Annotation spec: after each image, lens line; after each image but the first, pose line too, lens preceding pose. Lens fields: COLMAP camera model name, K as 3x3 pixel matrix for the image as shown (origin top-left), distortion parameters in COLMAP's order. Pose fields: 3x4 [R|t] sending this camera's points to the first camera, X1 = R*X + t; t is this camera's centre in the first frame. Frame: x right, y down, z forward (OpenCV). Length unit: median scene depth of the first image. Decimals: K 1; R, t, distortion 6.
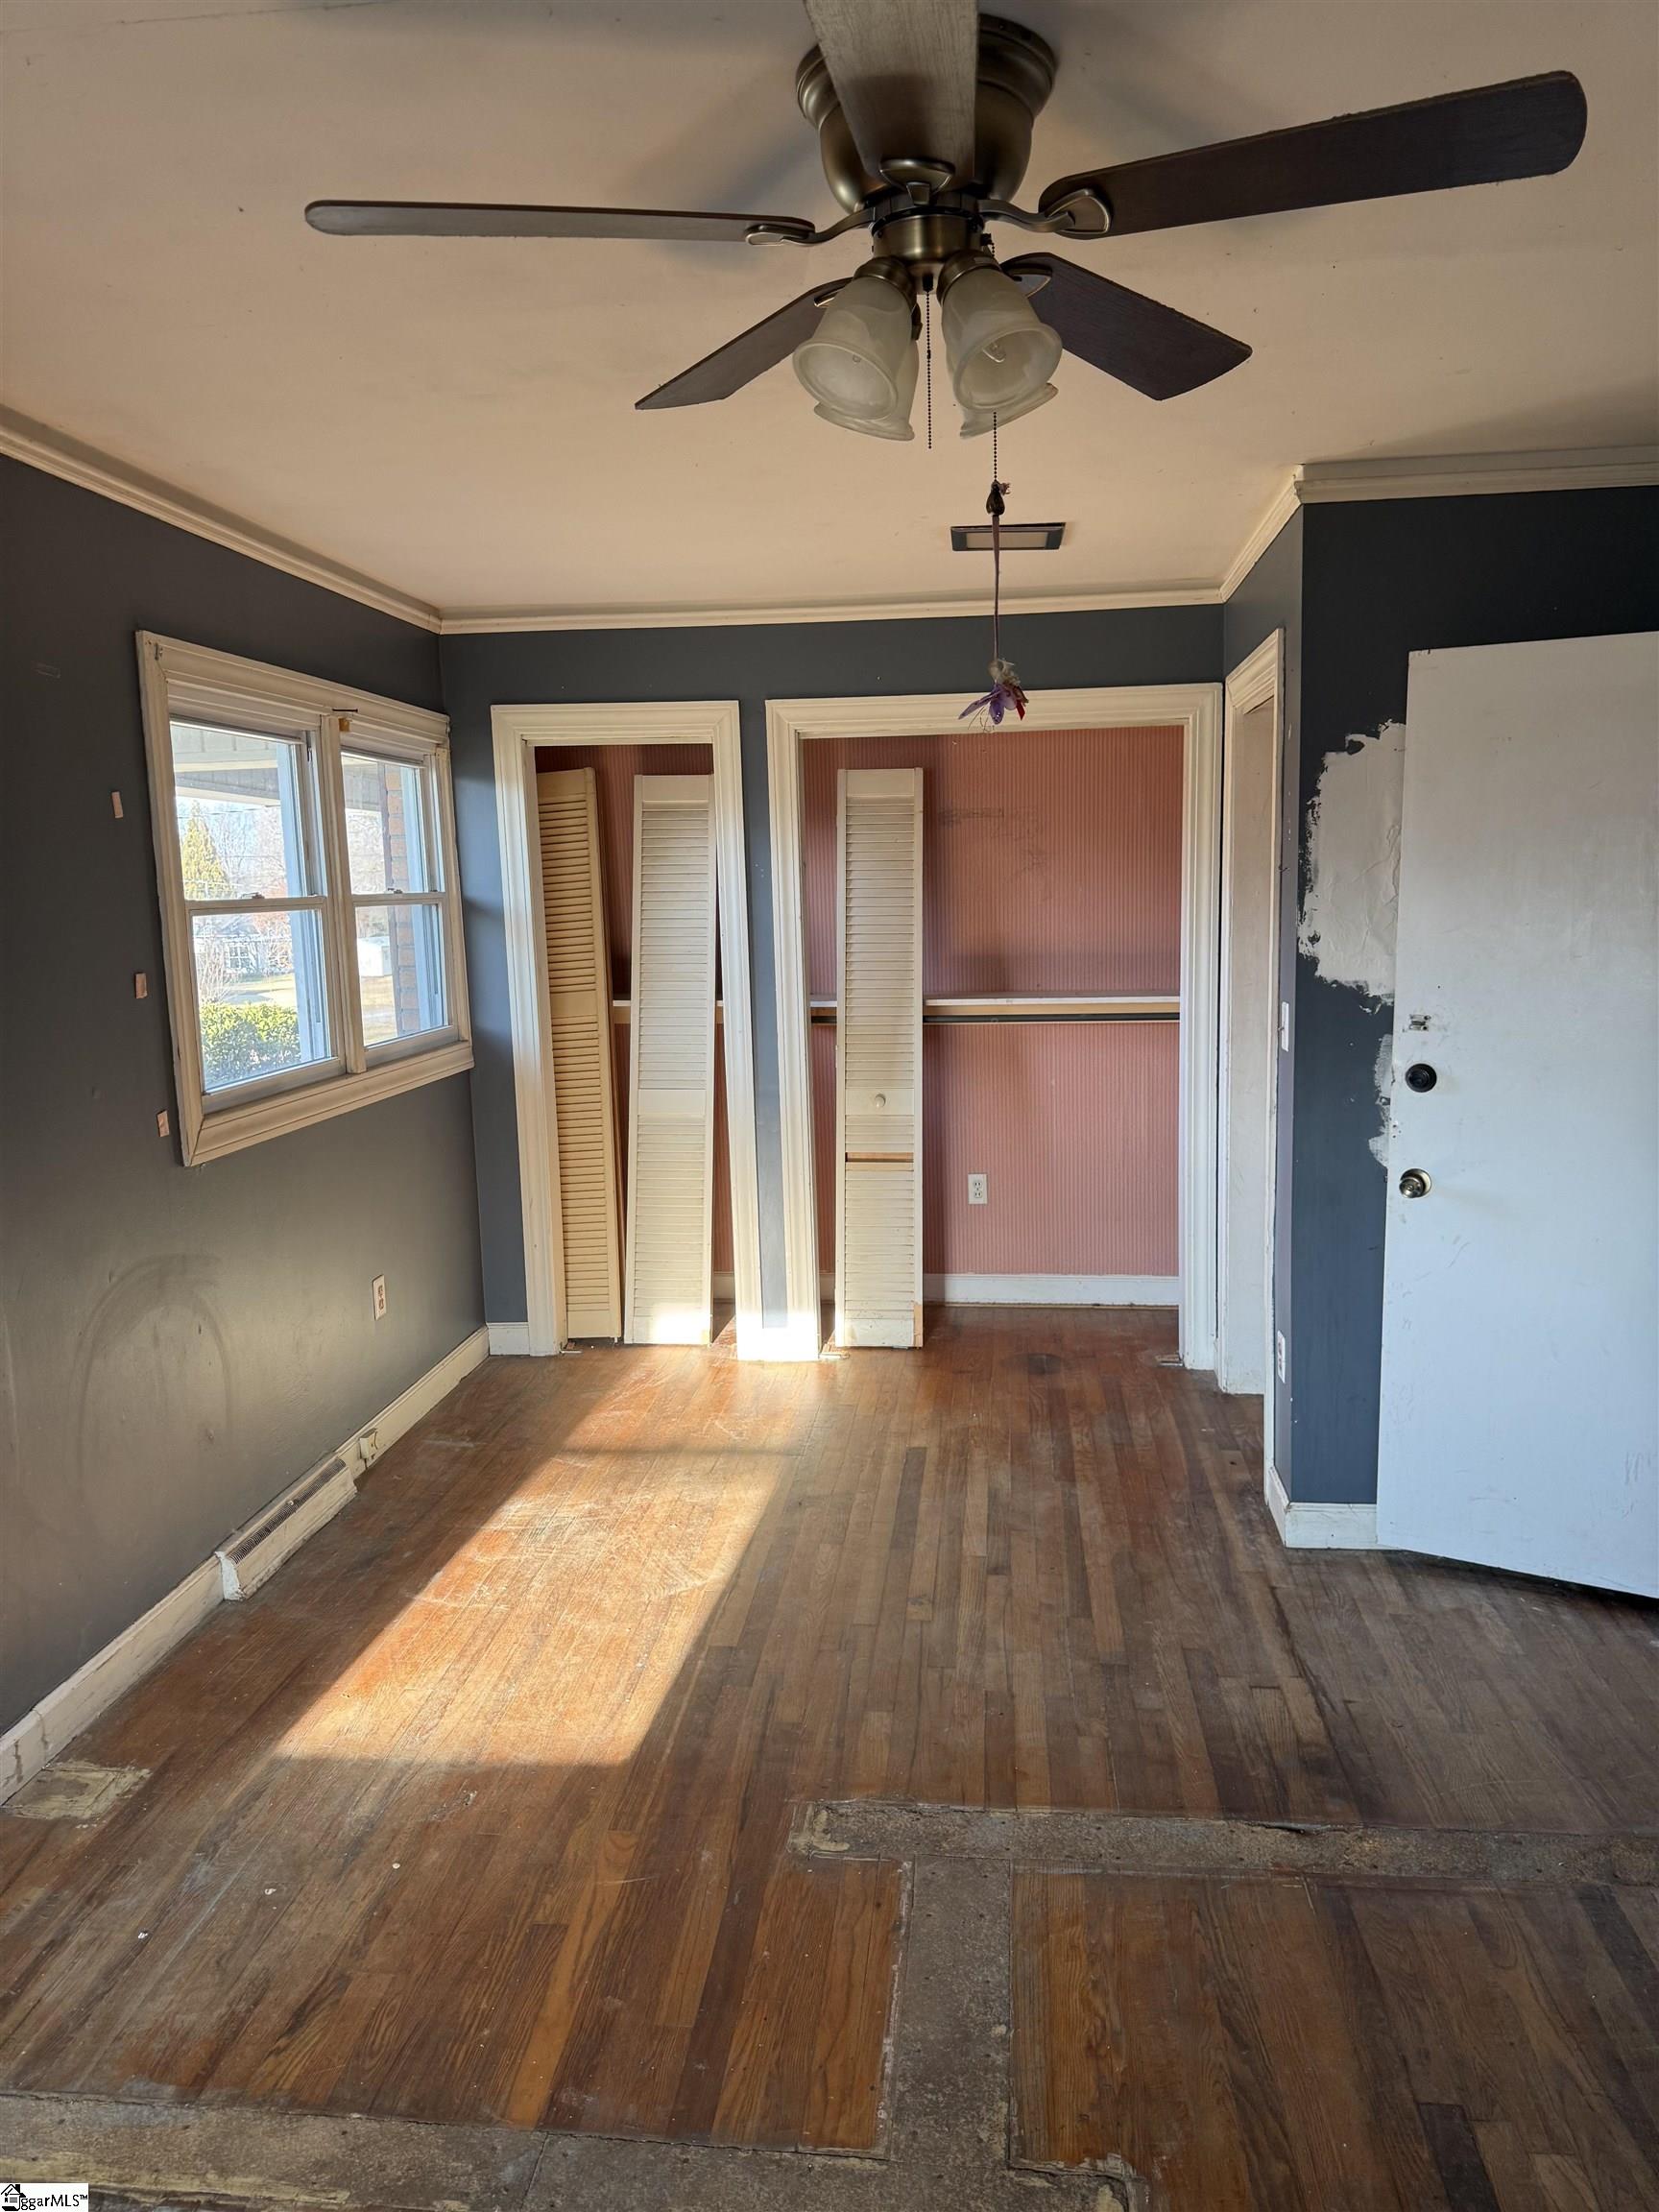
lens RADIAL K [[1580.3, 0, 824.4], [0, 1580.3, 1119.0], [0, 0, 1]] dist [0.003508, -0.005794]
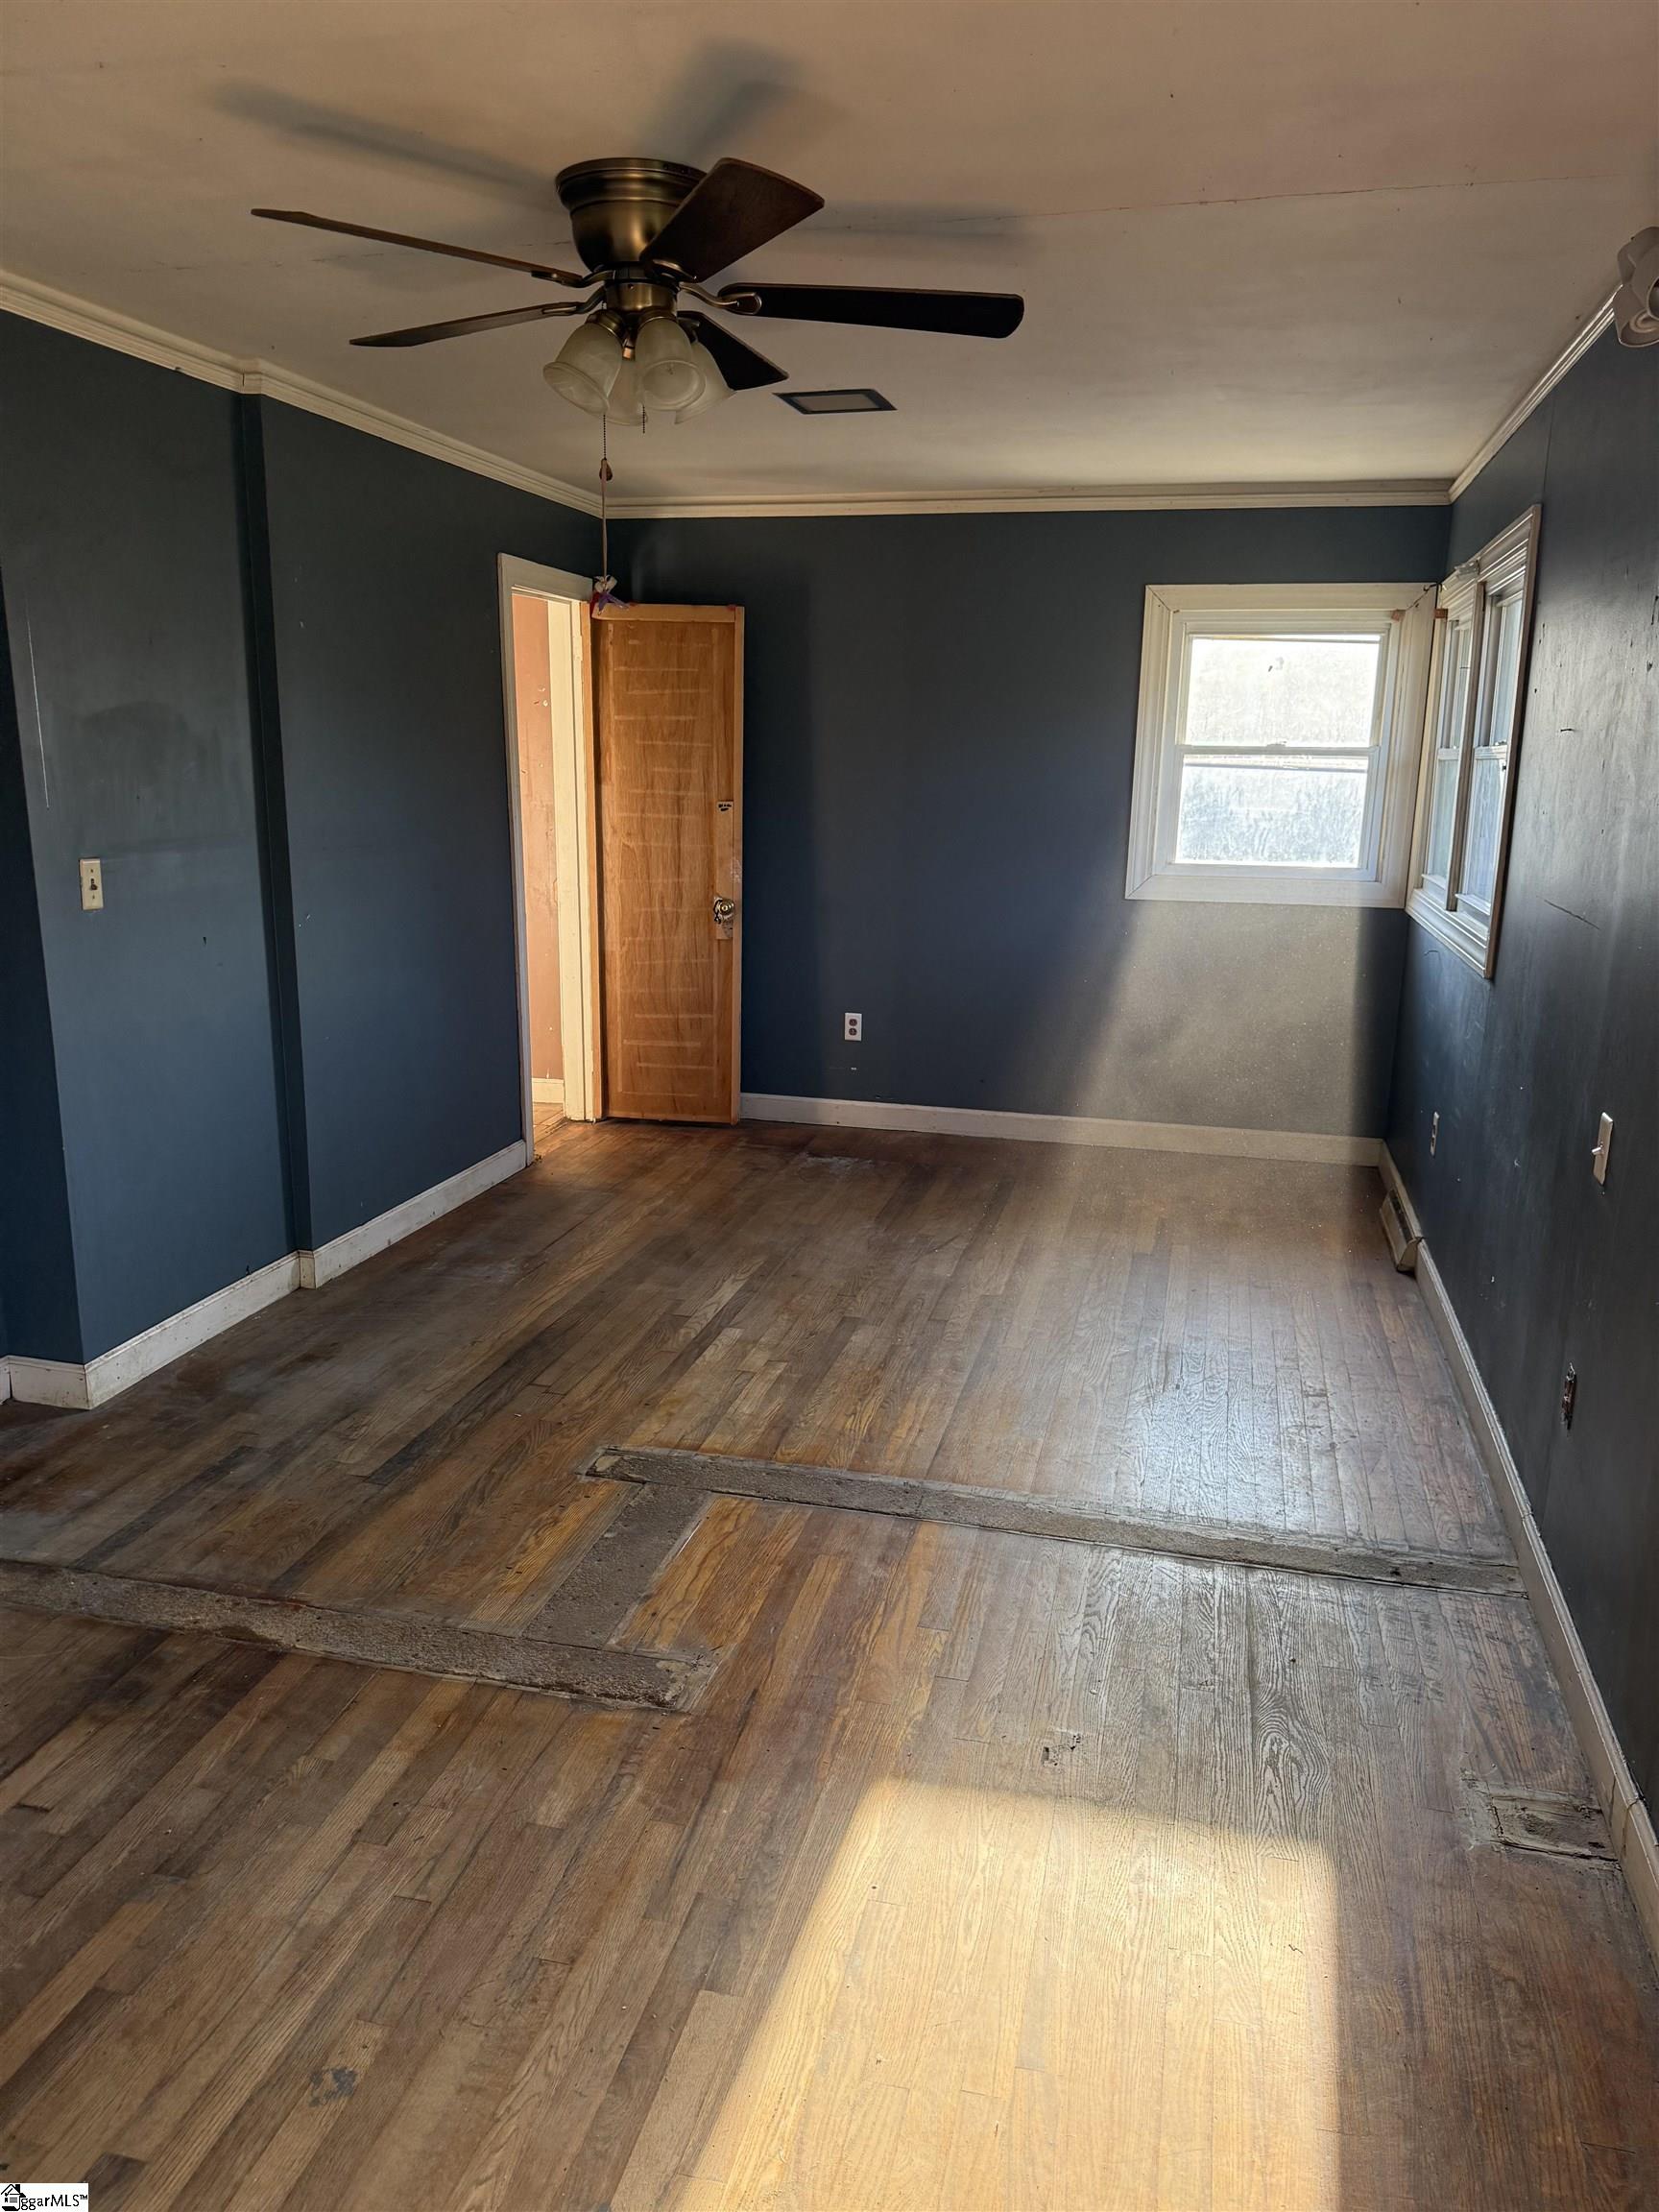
lens RADIAL K [[1580.3, 0, 831.0], [0, 1580.3, 1094.5], [0, 0, 1]] dist [0.003508, -0.005794]
pose [[-0.991271, -0.033455, 0.127523, -0.193687], [0.014638, 0.933359, 0.358647, -0.233487], [-0.131023, 0.357383, -0.924722, 1.612221]]
